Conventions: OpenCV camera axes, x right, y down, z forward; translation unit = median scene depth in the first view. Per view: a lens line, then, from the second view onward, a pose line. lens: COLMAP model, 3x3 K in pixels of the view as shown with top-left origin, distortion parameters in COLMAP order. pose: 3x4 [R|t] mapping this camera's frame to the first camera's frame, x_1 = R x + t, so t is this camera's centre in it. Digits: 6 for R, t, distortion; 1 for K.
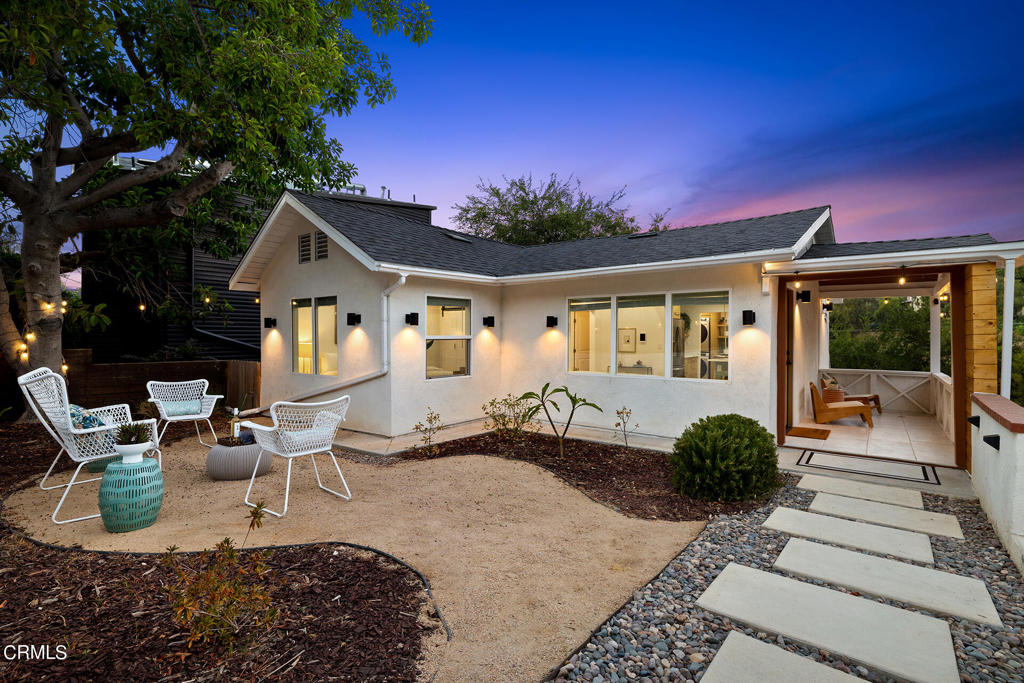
lens RADIAL K [[484.1, 0, 513.7], [0, 484.1, 337.3], [0, 0, 1]] dist [-0.006065, 0.000372]
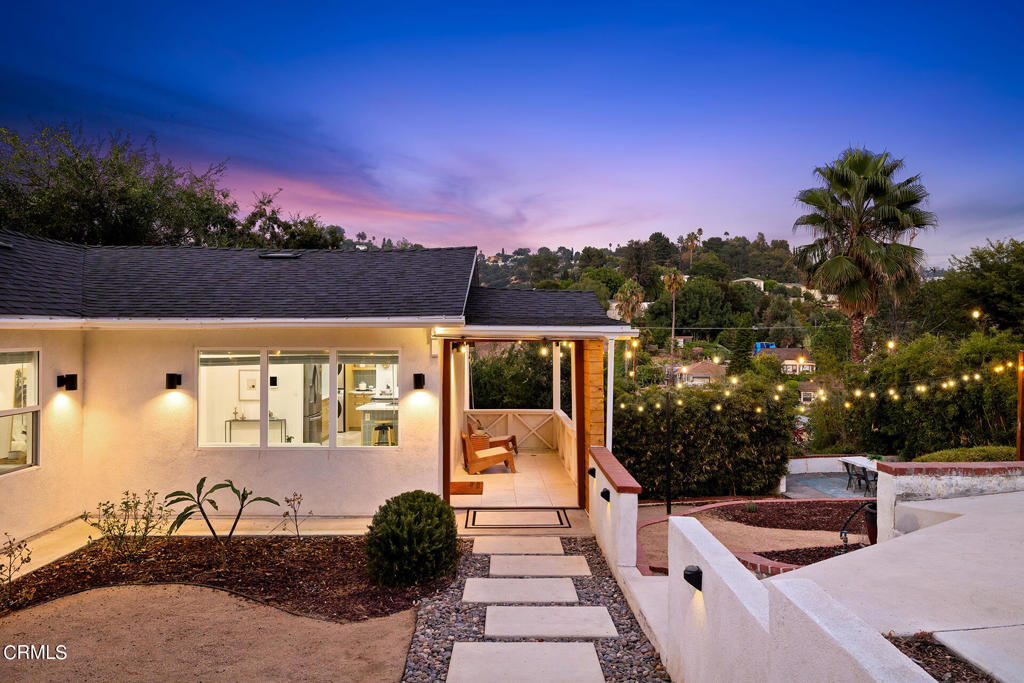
lens RADIAL K [[677.5, 0, 512.0], [0, 677.5, 337.2], [0, 0, 1]] dist [-0.003304, 0.000578]
pose [[0.781050, 0.002174, 0.624464, -0.298818], [0.000754, 0.999990, -0.004425, -0.170644], [-0.624467, 0.003927, 0.781041, -0.238909]]
